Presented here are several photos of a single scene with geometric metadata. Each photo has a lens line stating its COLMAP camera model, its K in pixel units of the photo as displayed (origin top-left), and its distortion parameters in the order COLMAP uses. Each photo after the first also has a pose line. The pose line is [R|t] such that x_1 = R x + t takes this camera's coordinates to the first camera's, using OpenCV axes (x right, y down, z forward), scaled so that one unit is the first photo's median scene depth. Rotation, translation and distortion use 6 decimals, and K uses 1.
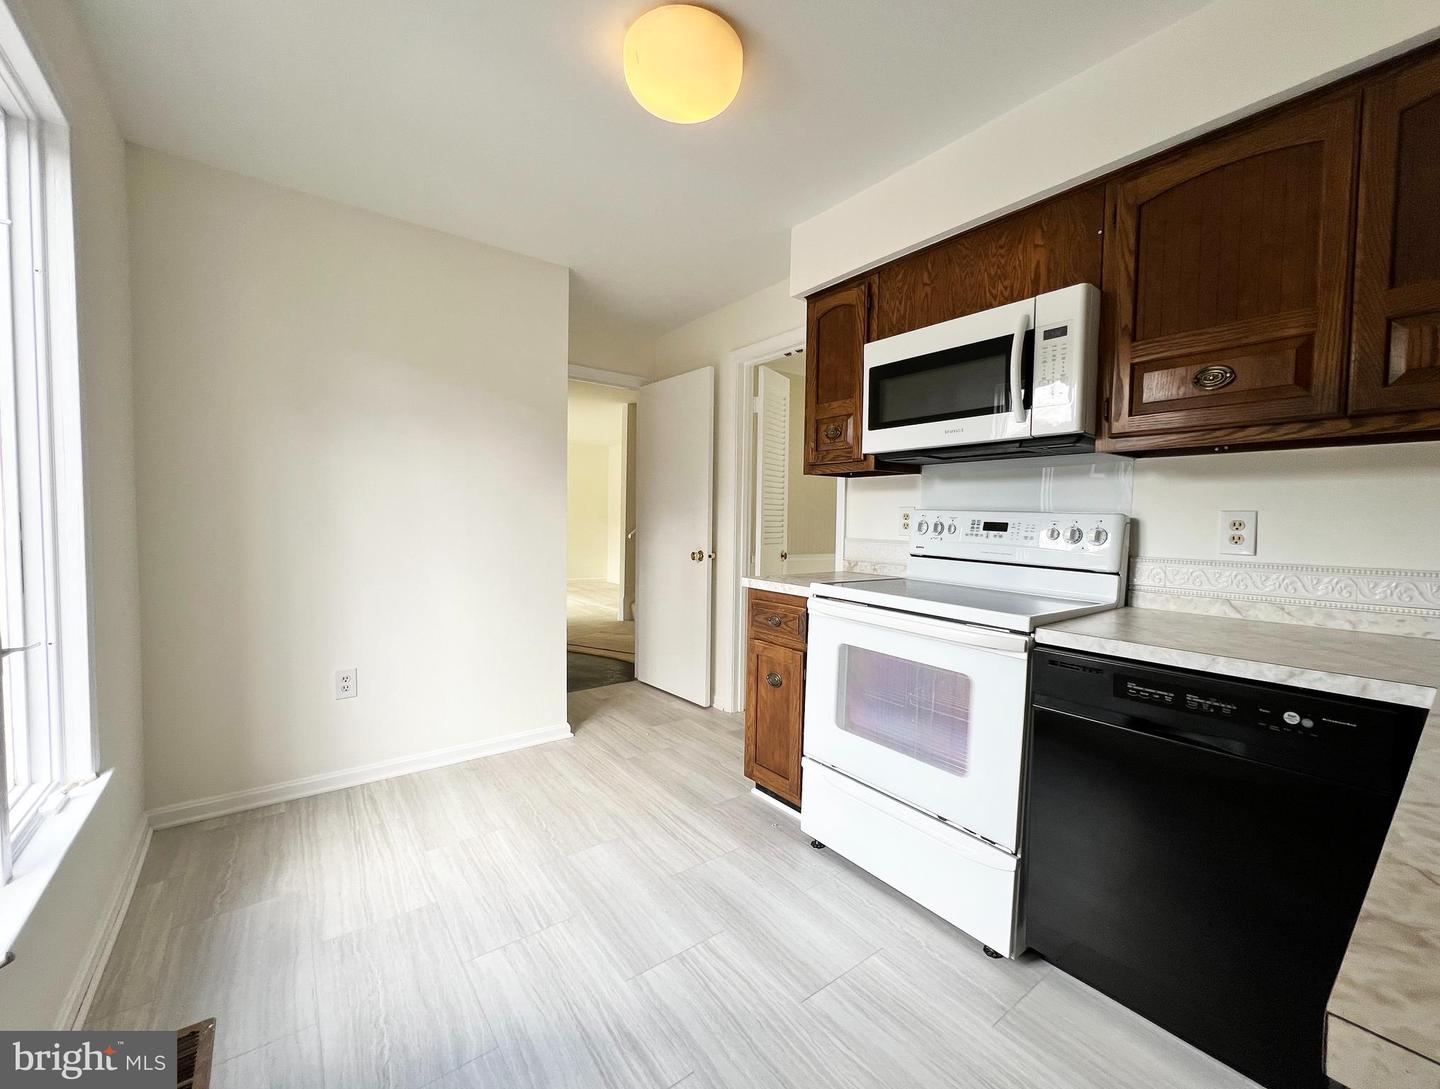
lens RADIAL K [[603.4, 0, 721.6], [0, 603.4, 546.2], [0, 0, 1]] dist [-0.002024, -0.000153]
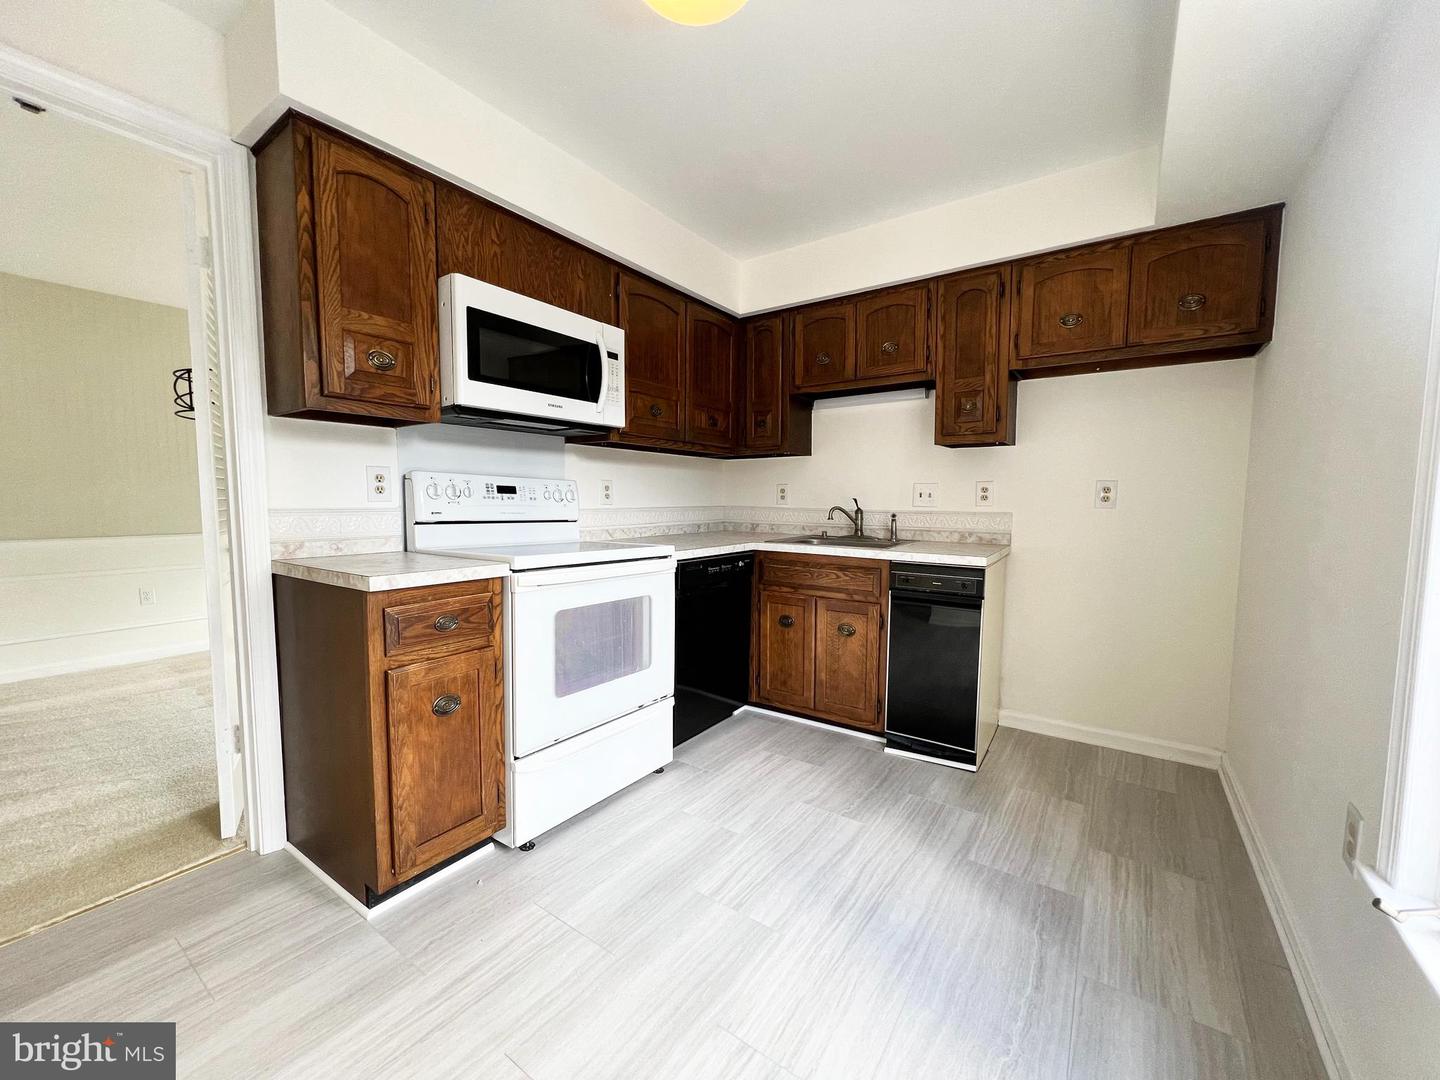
lens RADIAL K [[579.0, 0, 718.1], [0, 579.0, 541.9], [0, 0, 1]] dist [0.000790, -0.000167]
pose [[-0.318372, -0.090298, 0.943655, -0.724449], [0.031199, 0.993916, 0.105633, -0.038972], [-0.947452, 0.063072, -0.313618, 1.001976]]
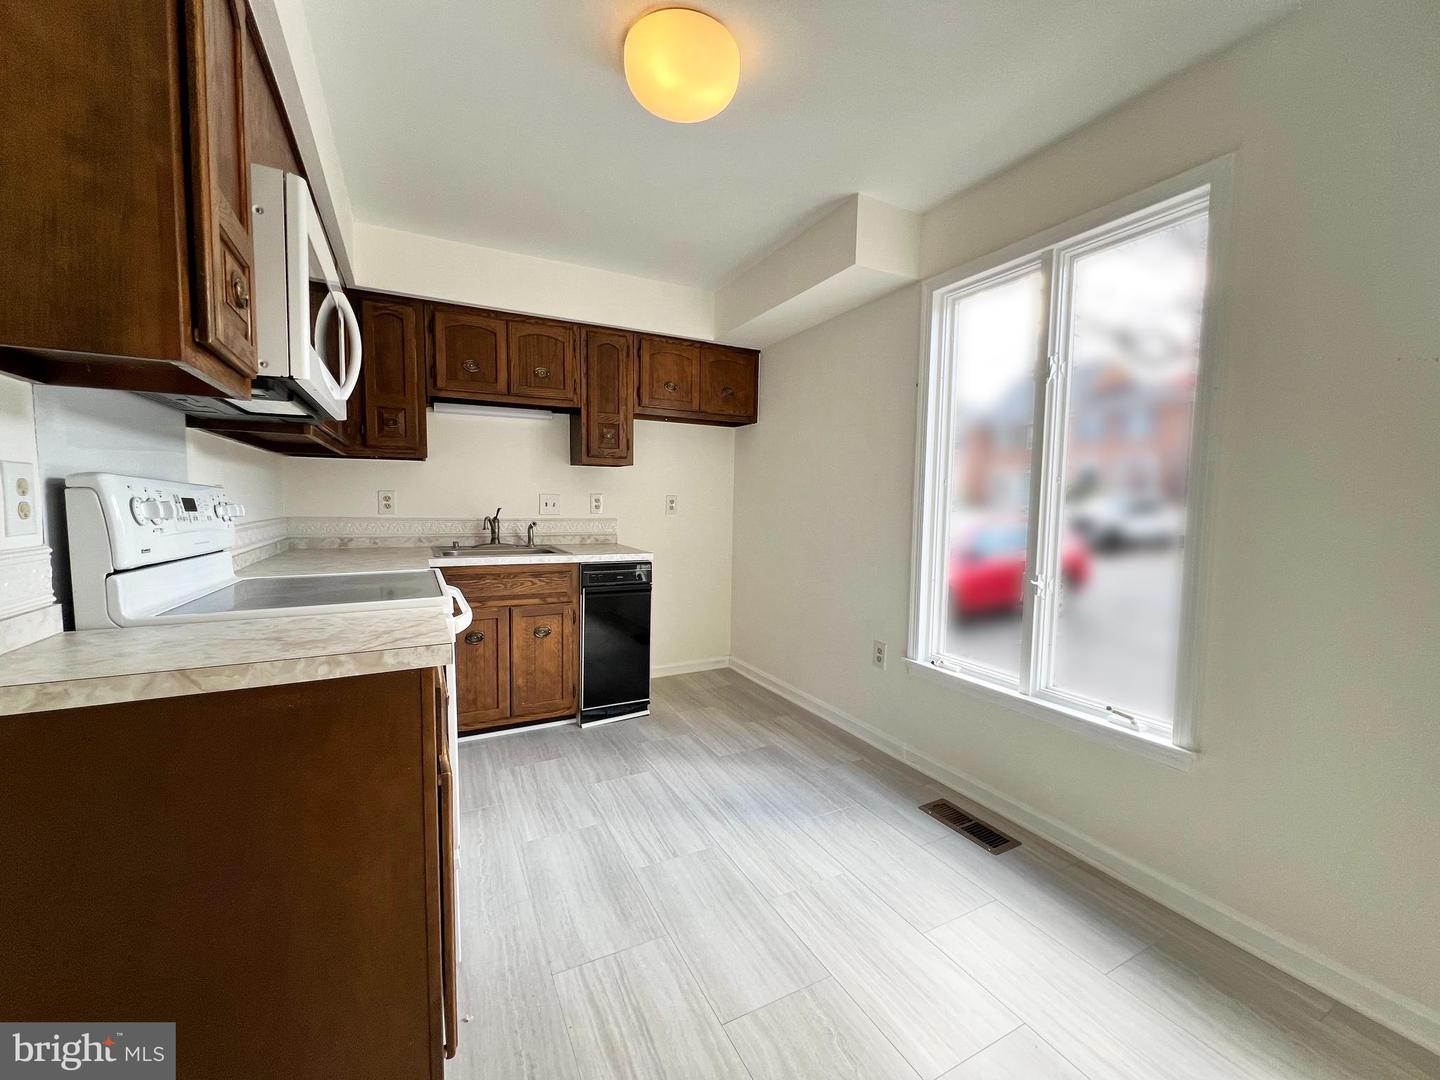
lens RADIAL K [[579.0, 0, 725.1], [0, 579.0, 541.9], [0, 0, 1]] dist [0.000790, -0.000167]
pose [[-0.989171, -0.040010, 0.141206, -0.245417], [-0.023505, 0.992893, 0.116670, -0.084340], [-0.144870, 0.112087, -0.983081, 1.608452]]
